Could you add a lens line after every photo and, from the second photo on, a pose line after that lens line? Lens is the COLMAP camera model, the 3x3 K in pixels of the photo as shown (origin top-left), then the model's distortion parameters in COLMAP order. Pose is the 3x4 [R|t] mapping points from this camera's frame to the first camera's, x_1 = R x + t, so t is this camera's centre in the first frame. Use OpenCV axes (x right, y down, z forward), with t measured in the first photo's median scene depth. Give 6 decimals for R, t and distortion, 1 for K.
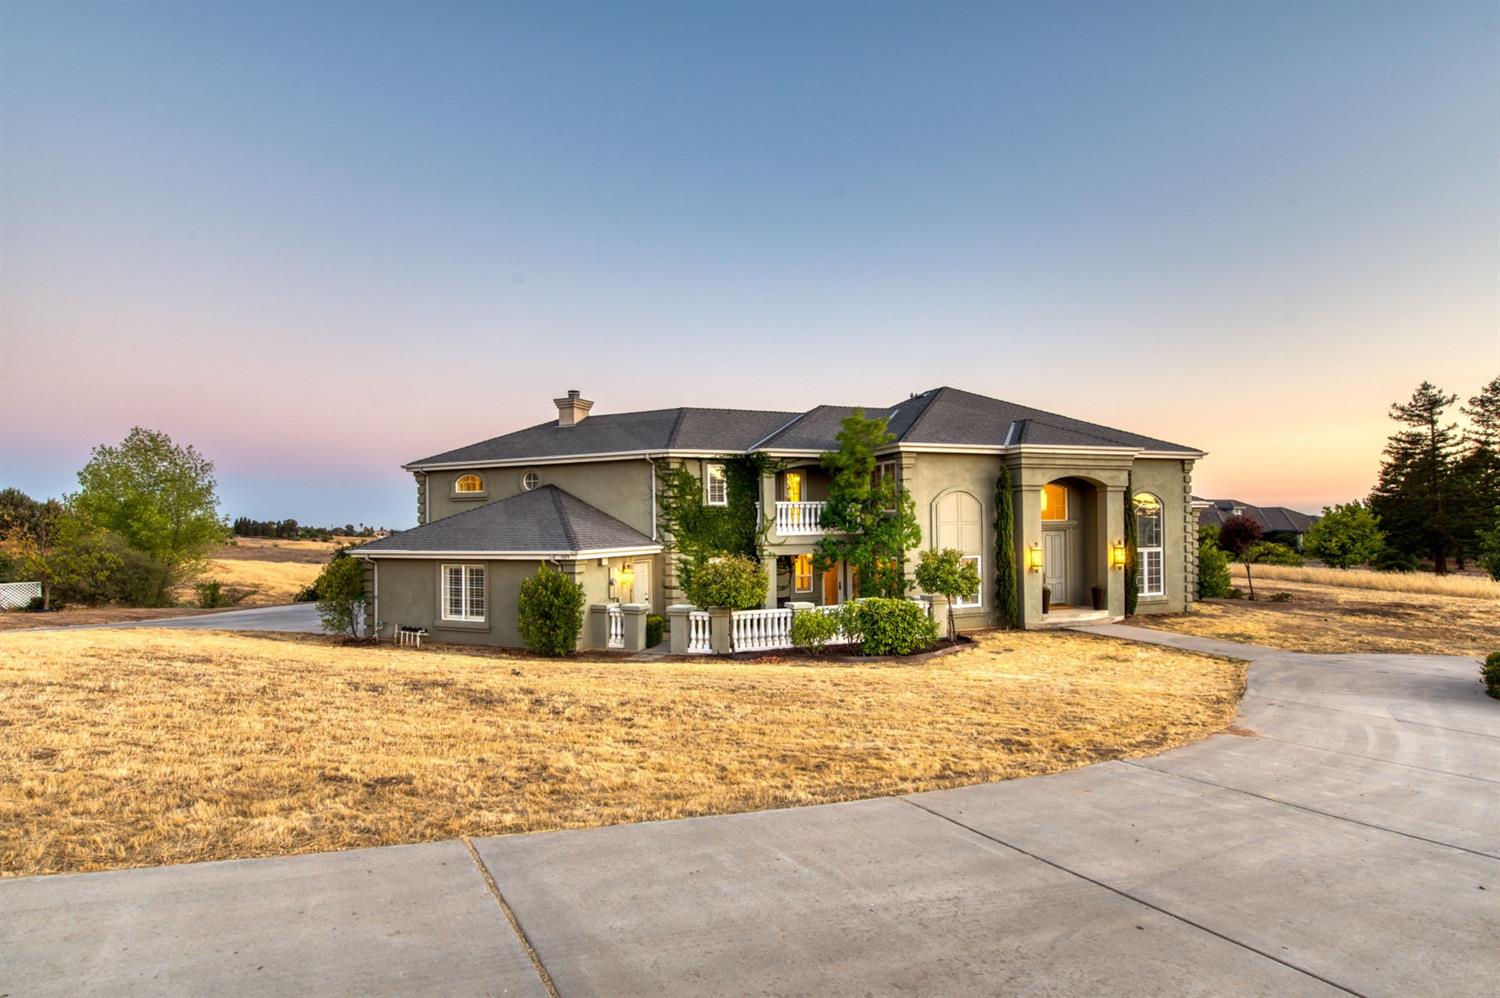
lens RADIAL K [[744.7, 0, 721.6], [0, 744.7, 522.0], [0, 0, 1]] dist [0.002695, 0.000386]
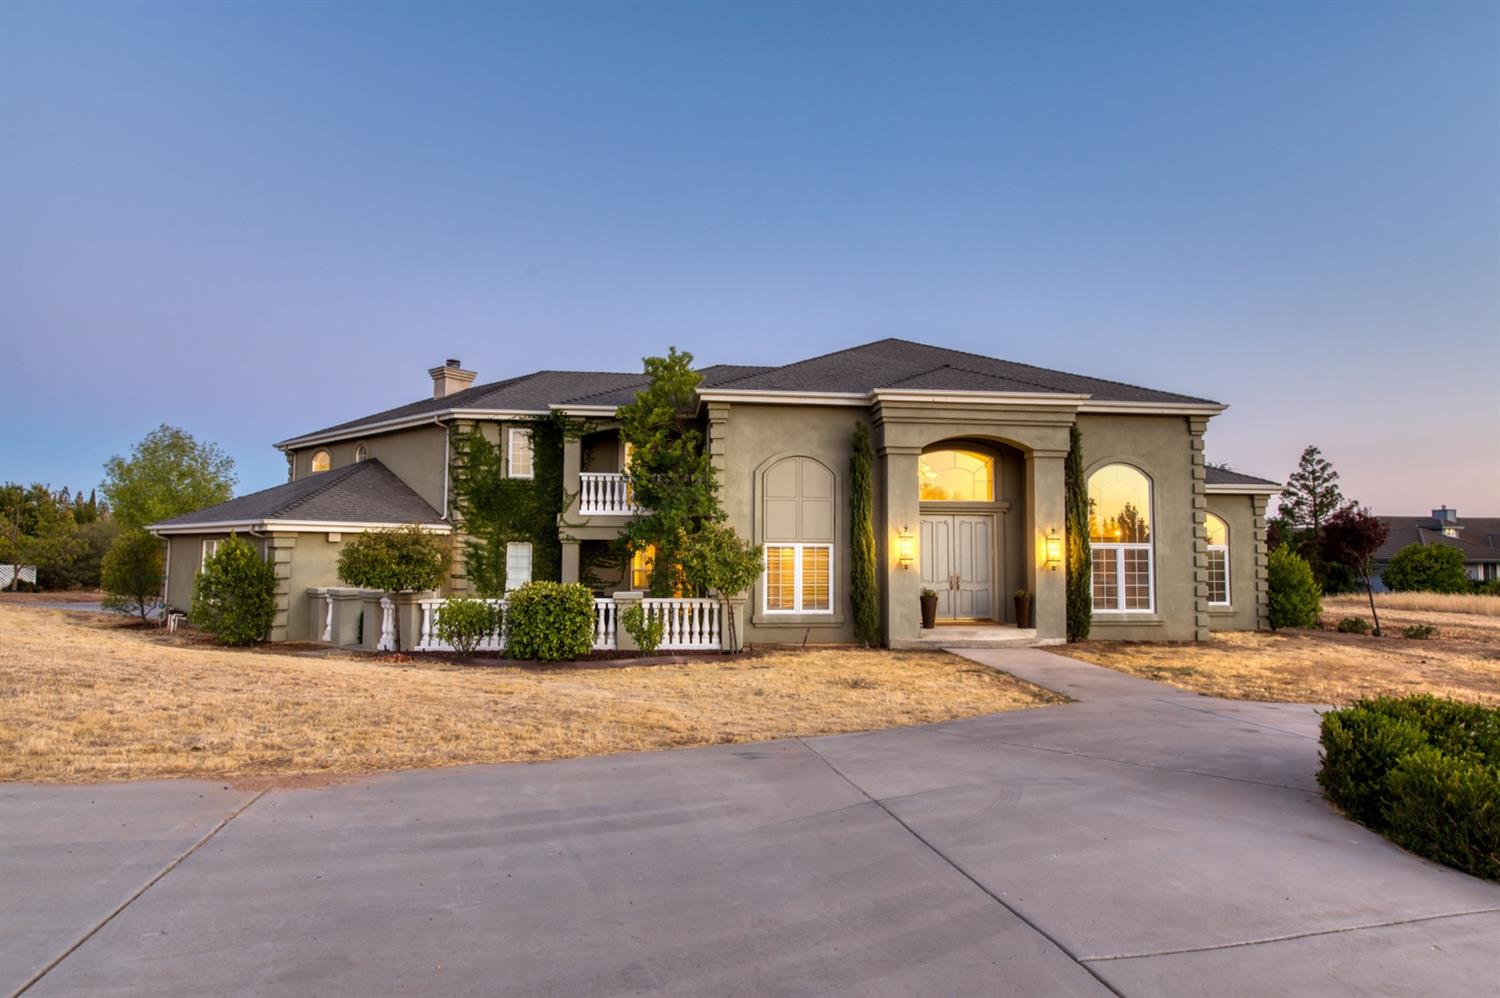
lens RADIAL K [[789.8, 0, 732.6], [0, 789.8, 501.3], [0, 0, 1]] dist [0.003701, 0.001185]
pose [[0.968887, 0.004152, -0.247470, 0.443588], [-0.018623, 0.998248, -0.056163, 0.048324], [0.246803, 0.059024, 0.967266, 0.222727]]
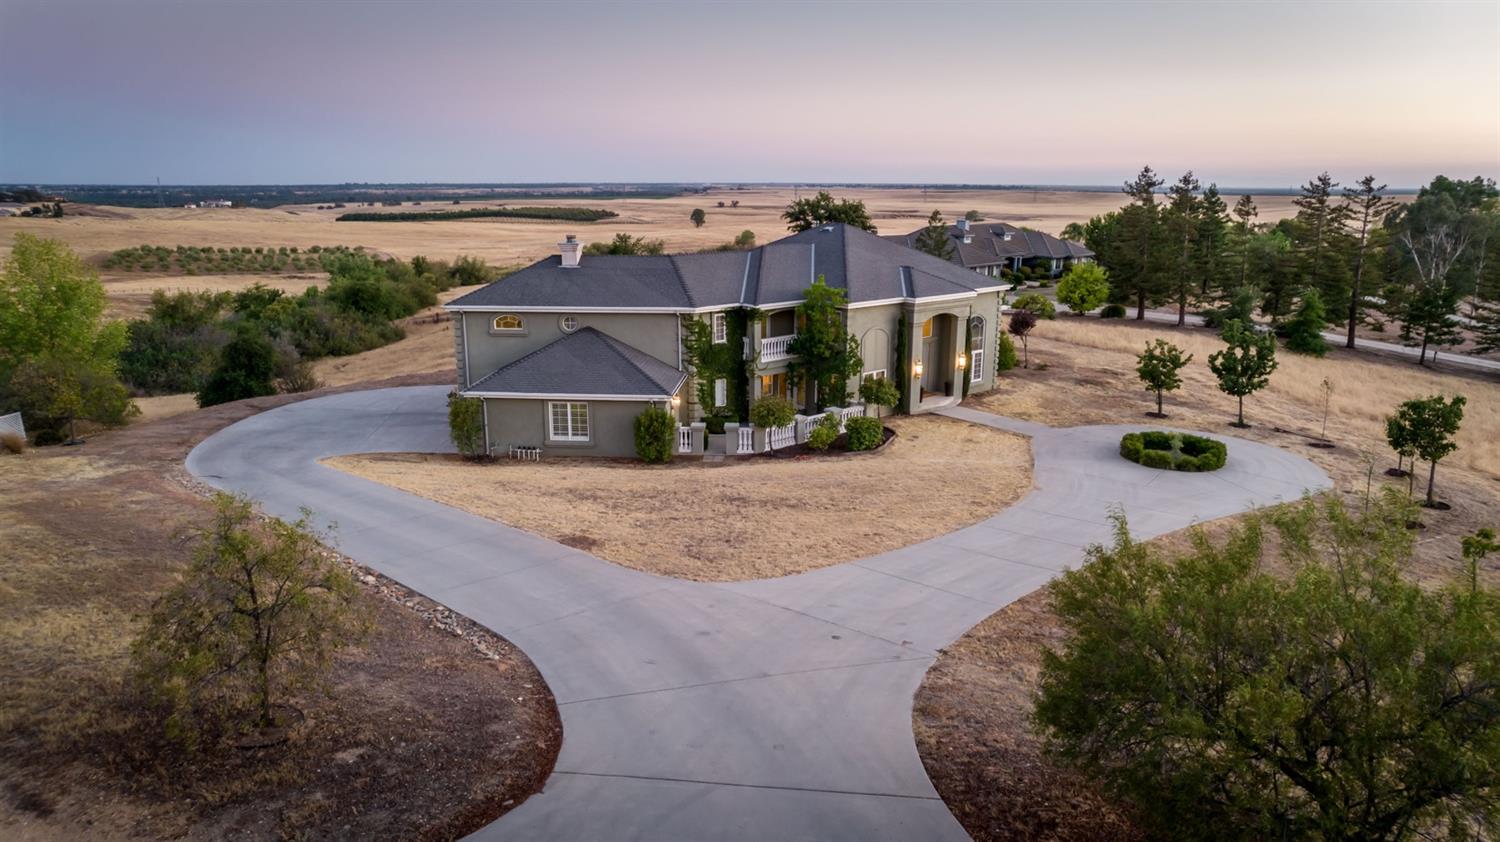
lens RADIAL K [[1010.8, 0, 722.8], [0, 1010.8, 418.9], [0, 0, 1]] dist [-0.040671, 0.024051]
pose [[0.938702, -0.074085, 0.336675, -0.667694], [-0.009834, 0.970482, 0.240972, -0.349404], [-0.344590, -0.229511, 0.910265, -0.789522]]
